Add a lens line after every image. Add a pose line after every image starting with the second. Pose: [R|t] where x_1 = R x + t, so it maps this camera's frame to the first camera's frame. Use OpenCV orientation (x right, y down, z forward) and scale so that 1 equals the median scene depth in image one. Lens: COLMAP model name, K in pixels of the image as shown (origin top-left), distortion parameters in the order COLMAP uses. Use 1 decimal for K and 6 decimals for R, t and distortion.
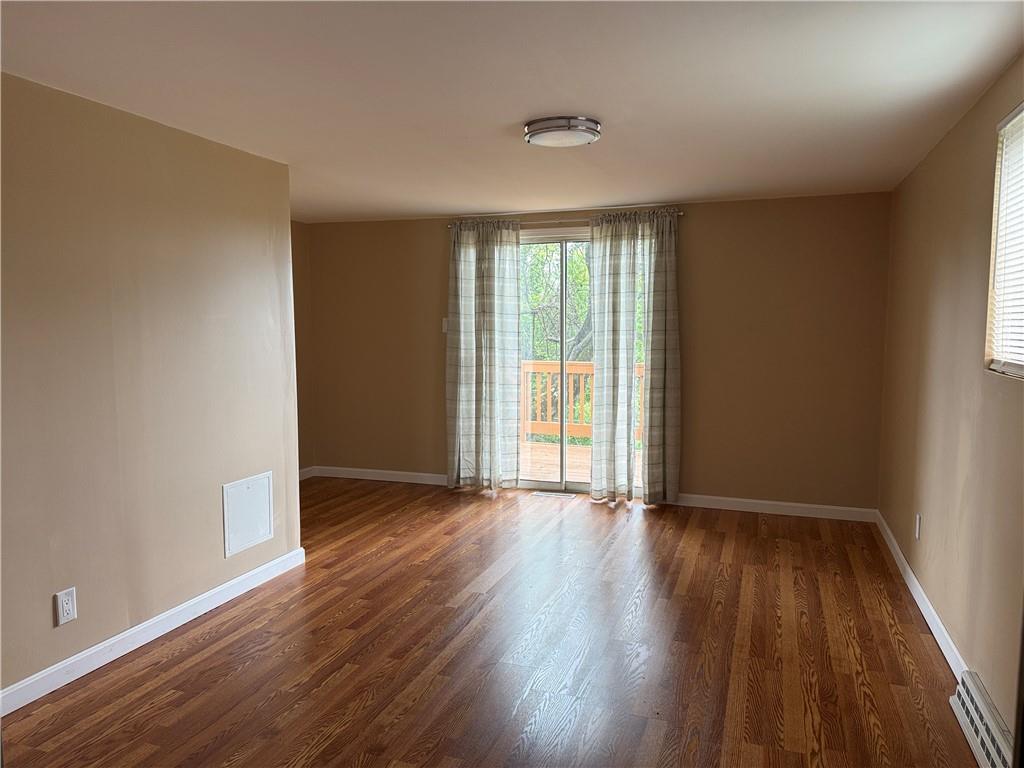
lens RADIAL K [[722.3, 0, 512.4], [0, 722.3, 382.9], [0, 0, 1]] dist [0.032085, -0.036403]
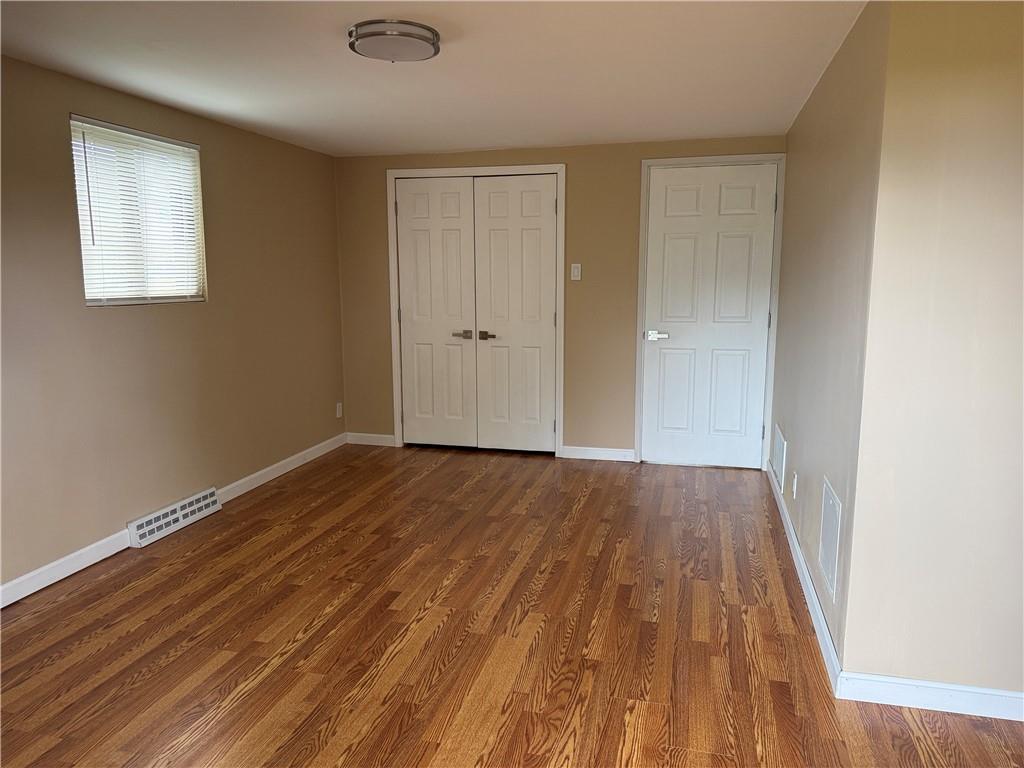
lens RADIAL K [[722.3, 0, 511.8], [0, 722.3, 385.6], [0, 0, 1]] dist [0.032085, -0.036403]
pose [[-0.996194, 0.014278, -0.085987, 0.012854], [-0.006651, 0.971165, 0.238317, -0.155683], [0.086910, 0.237982, -0.967373, 1.868654]]
